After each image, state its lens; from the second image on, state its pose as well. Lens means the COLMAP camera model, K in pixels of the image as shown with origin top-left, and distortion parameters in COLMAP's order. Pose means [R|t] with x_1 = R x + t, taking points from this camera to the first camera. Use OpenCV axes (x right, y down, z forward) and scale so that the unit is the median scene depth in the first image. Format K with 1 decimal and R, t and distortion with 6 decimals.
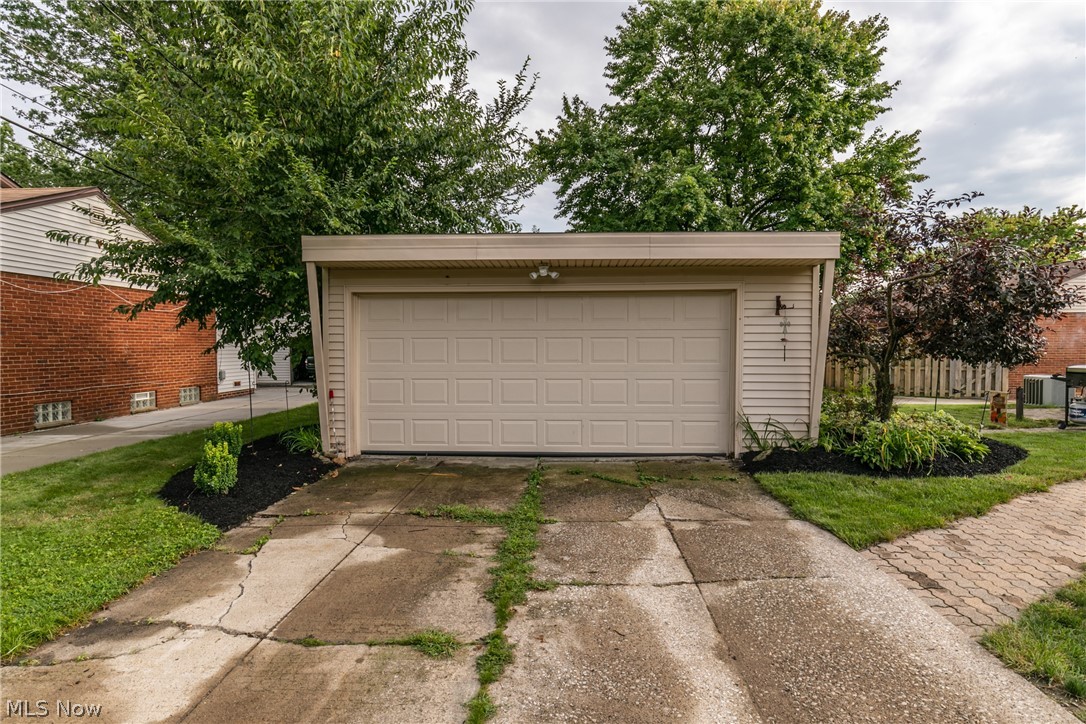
lens RADIAL K [[600.6, 0, 544.8], [0, 600.6, 375.4], [0, 0, 1]] dist [-0.004450, -0.000408]
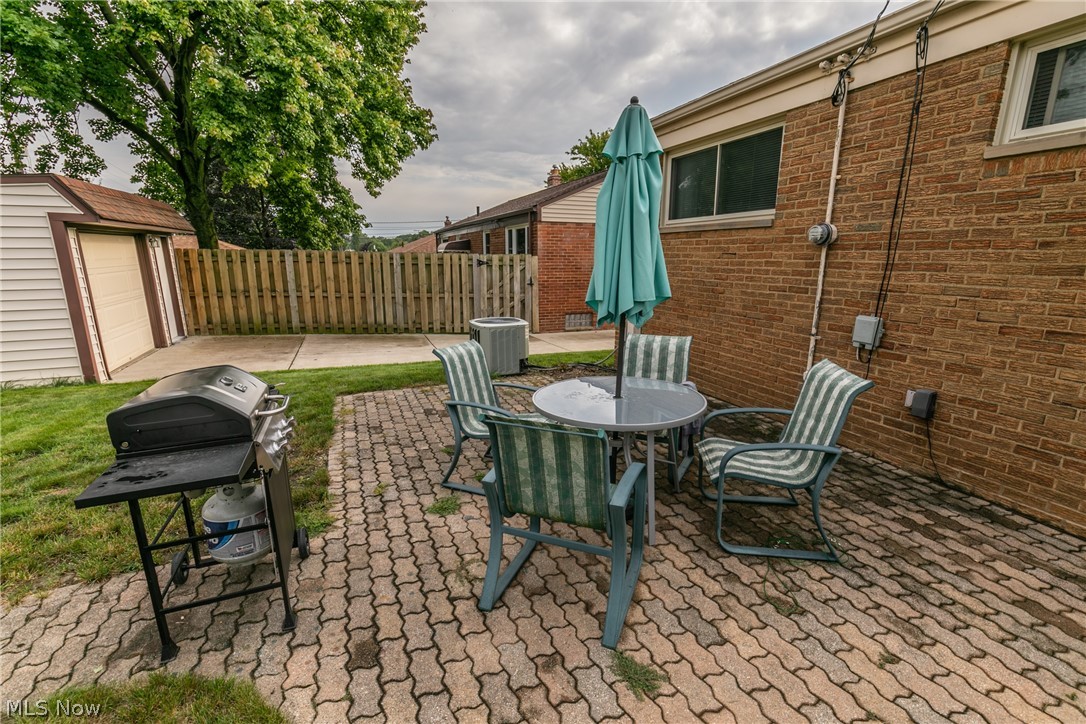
lens RADIAL K [[482.5, 0, 546.0], [0, 482.5, 371.4], [0, 0, 1]] dist [-0.000463, -0.000212]
pose [[0.911192, -0.089088, 0.402234, 0.934212], [0.012960, 0.982055, 0.188150, -0.056491], [-0.411778, -0.166228, 0.895995, 0.738098]]
